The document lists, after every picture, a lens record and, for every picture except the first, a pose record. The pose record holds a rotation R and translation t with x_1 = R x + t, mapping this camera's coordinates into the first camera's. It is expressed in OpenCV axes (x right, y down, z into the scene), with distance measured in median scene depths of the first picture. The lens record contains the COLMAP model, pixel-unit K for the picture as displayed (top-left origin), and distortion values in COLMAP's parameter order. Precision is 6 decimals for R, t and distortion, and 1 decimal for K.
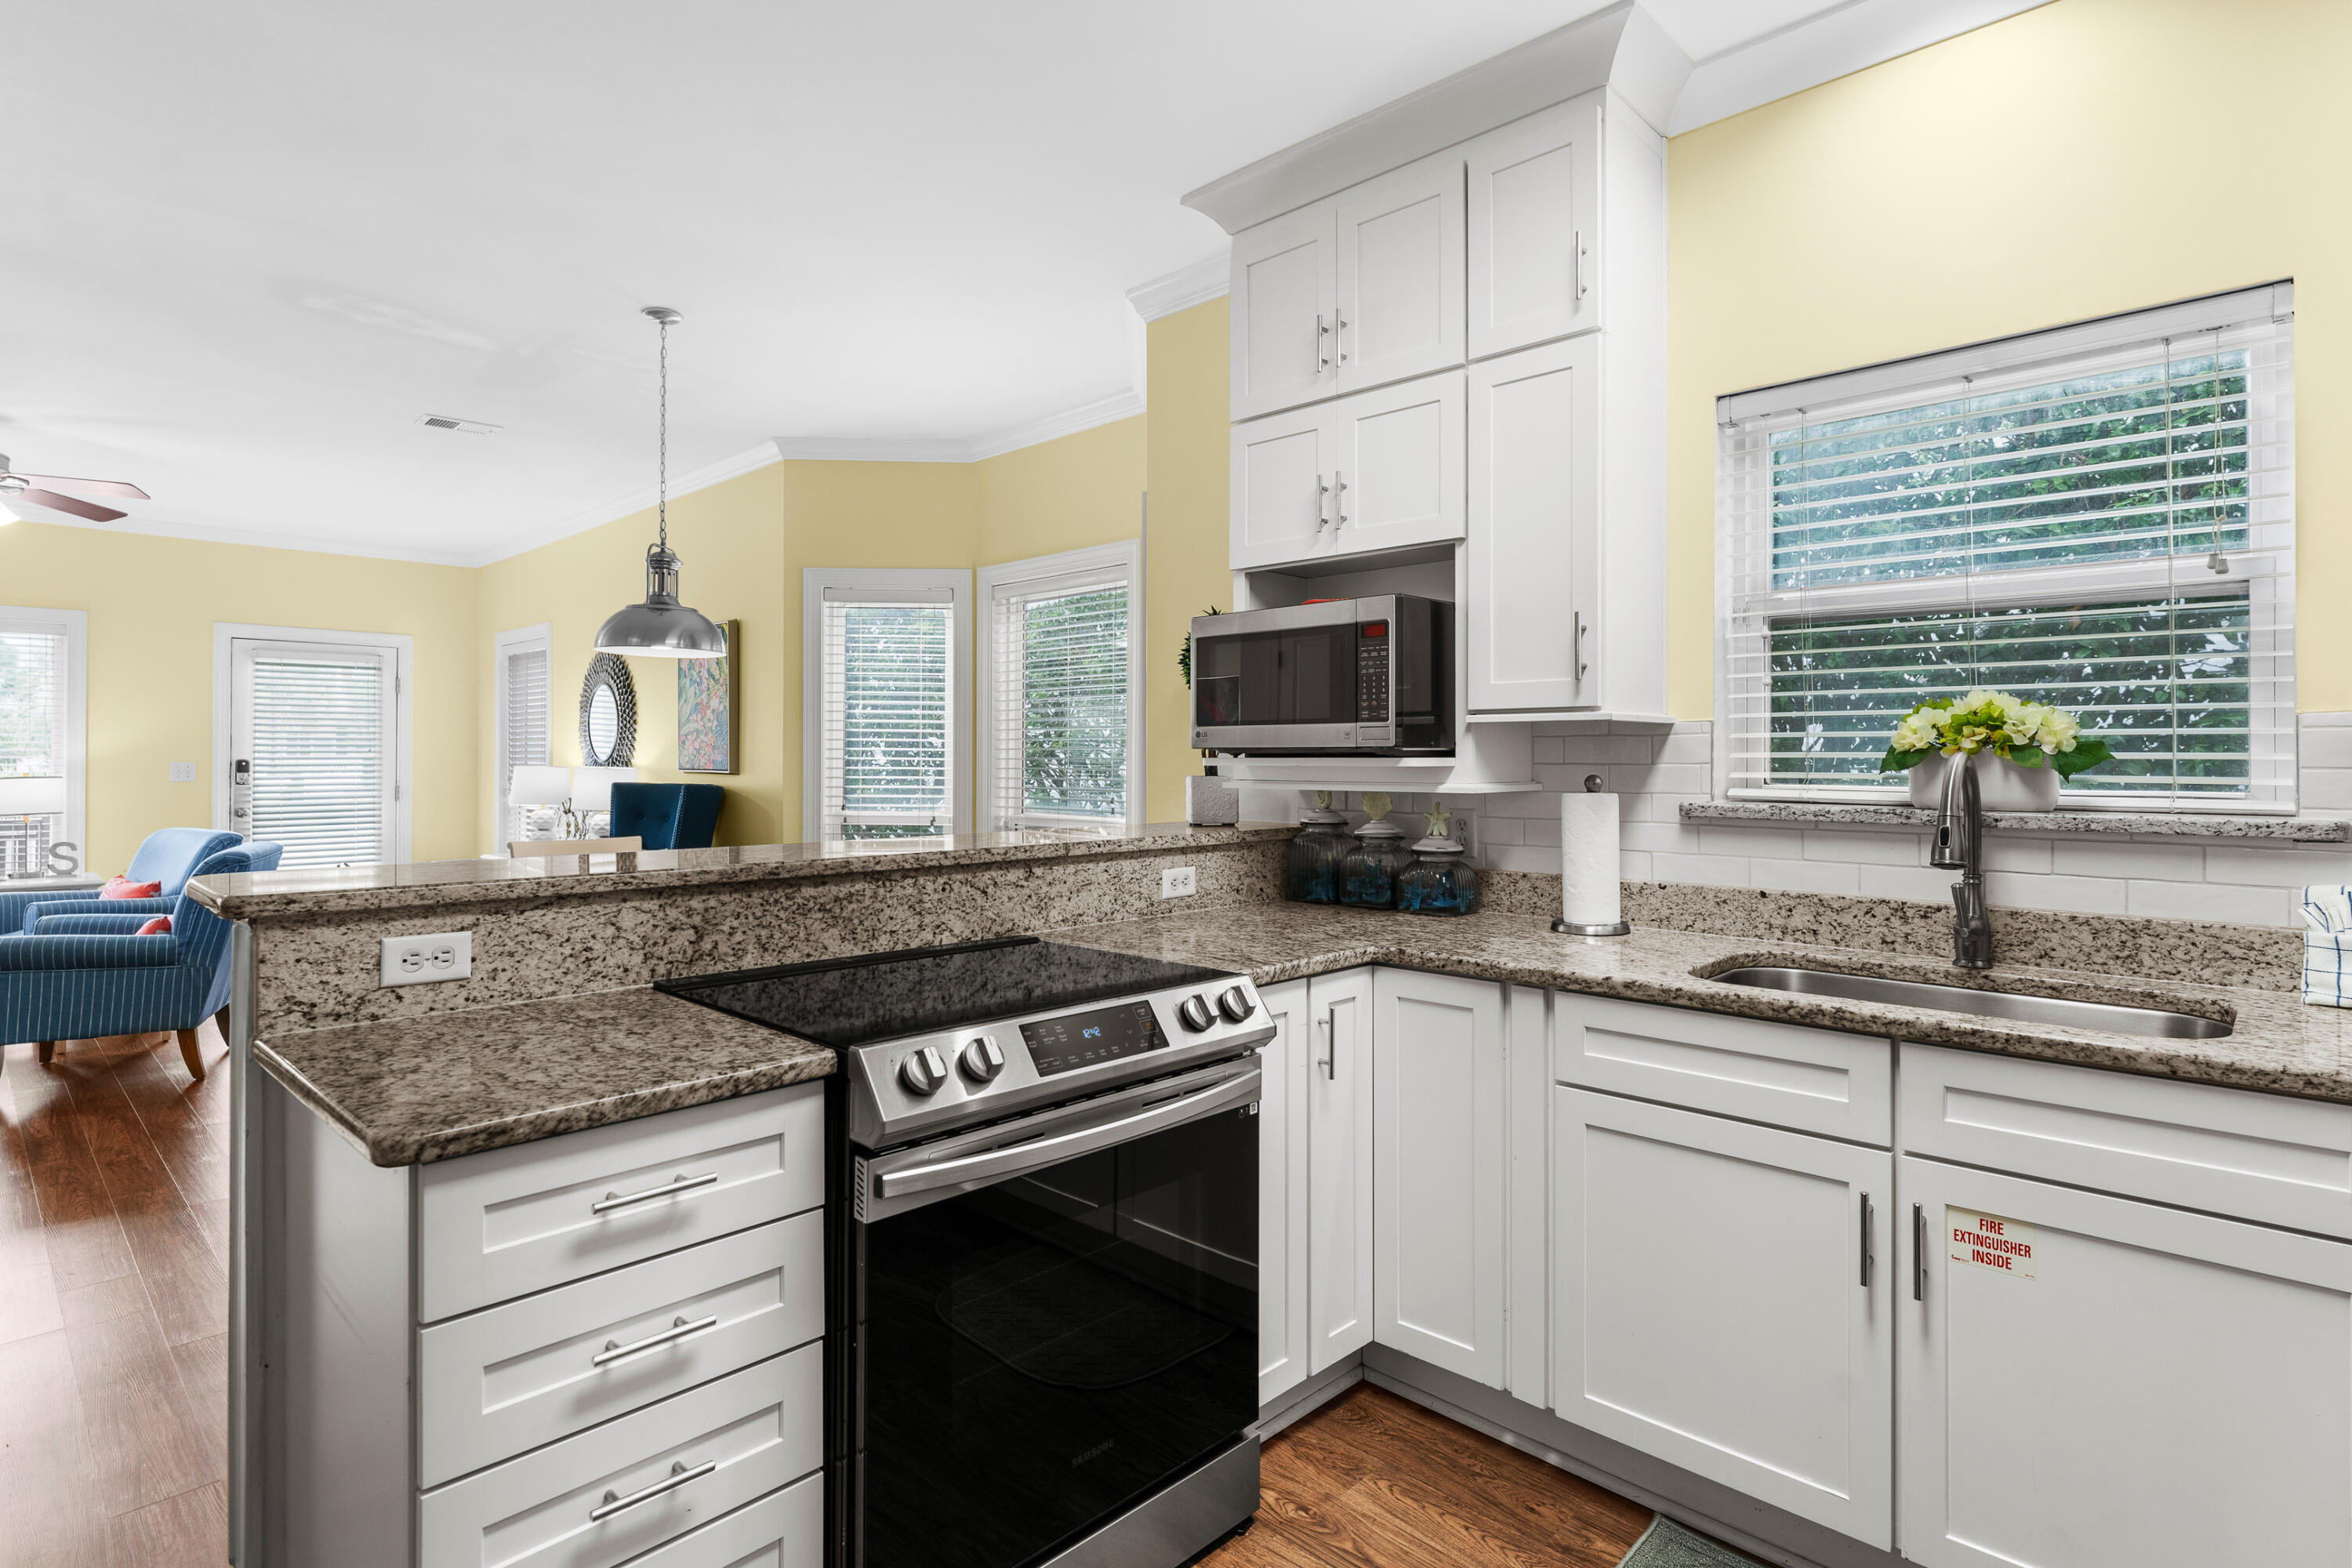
lens RADIAL K [[1170.9, 0, 1186.2], [0, 1170.9, 771.5], [0, 0, 1]] dist [0.002564, 0.000157]
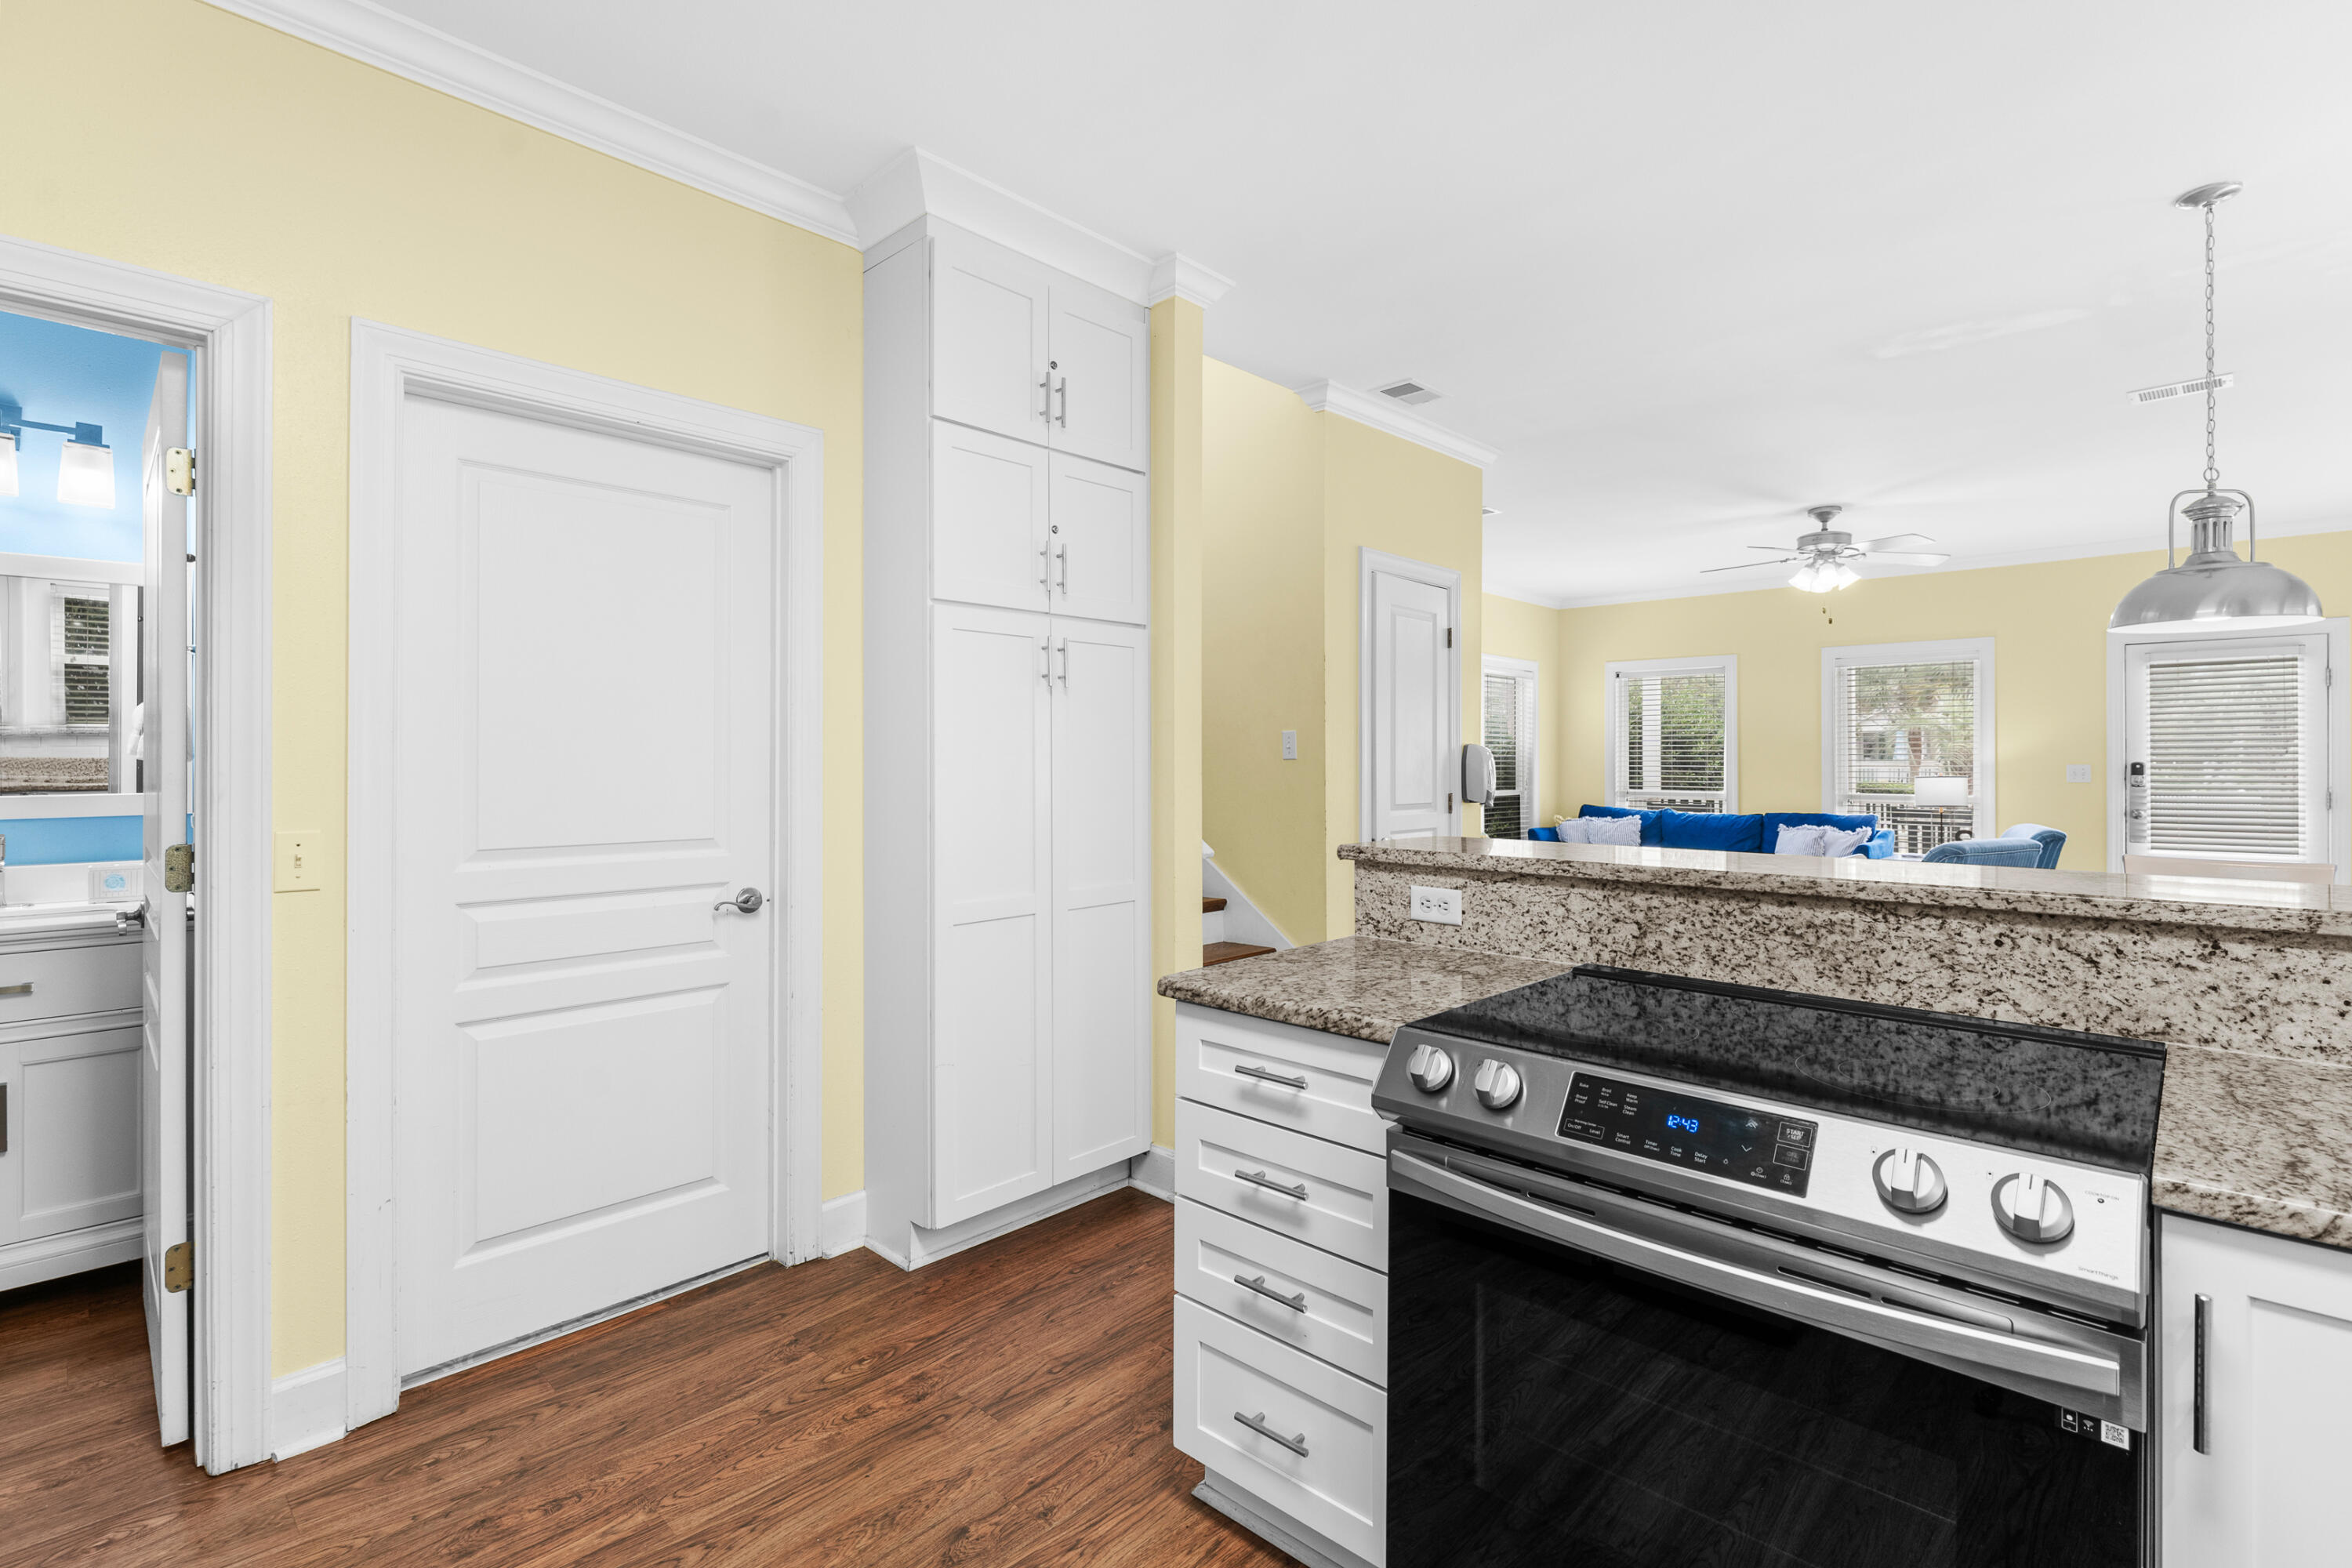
lens RADIAL K [[1087.6, 0, 1176.0], [0, 1087.6, 784.0], [0, 0, 1]] dist [0.000631, -0.000063]
pose [[-0.001411, 0.019319, -0.999812, 0.480858], [-0.011324, 0.999749, 0.019334, -0.003490], [0.999935, 0.011350, -0.001192, 0.526877]]
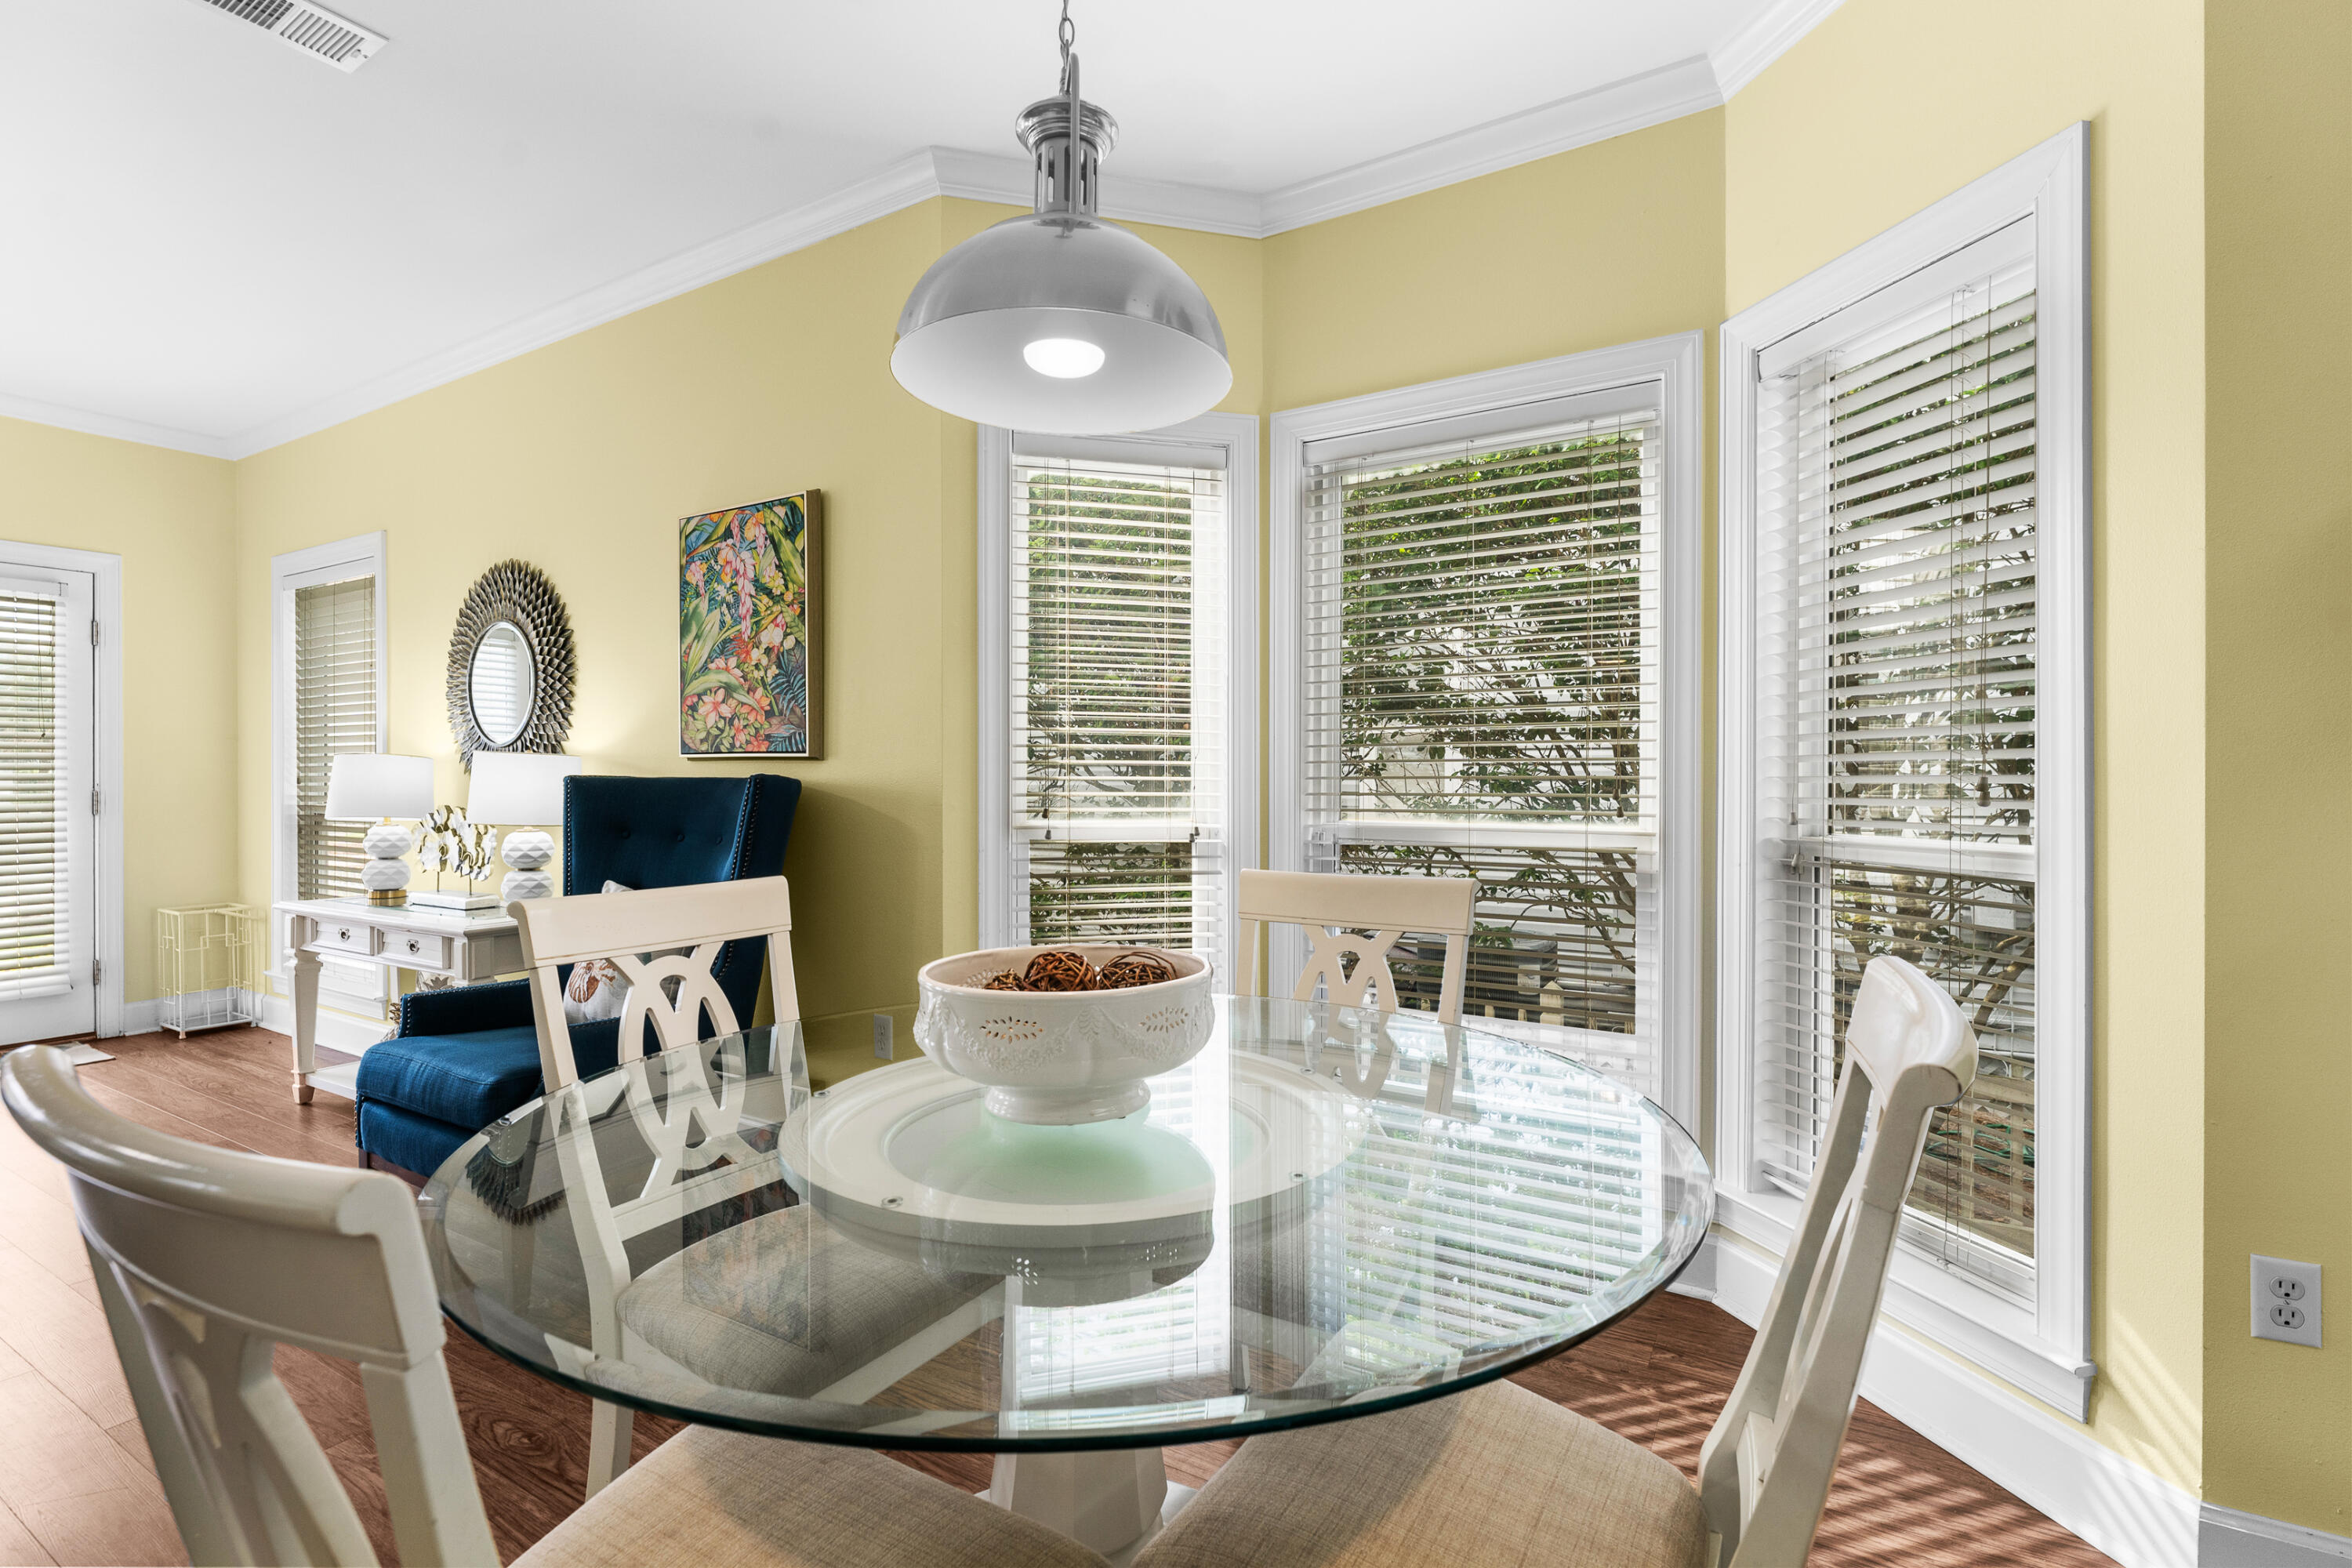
lens RADIAL K [[1070.9, 0, 1168.4], [0, 1070.9, 780.3], [0, 0, 1]] dist [-0.000982, -0.000030]
pose [[0.977197, -0.005136, 0.212271, -0.828842], [0.006339, 0.999967, -0.004989, 0.042584], [-0.212239, 0.006221, 0.977198, 1.133301]]
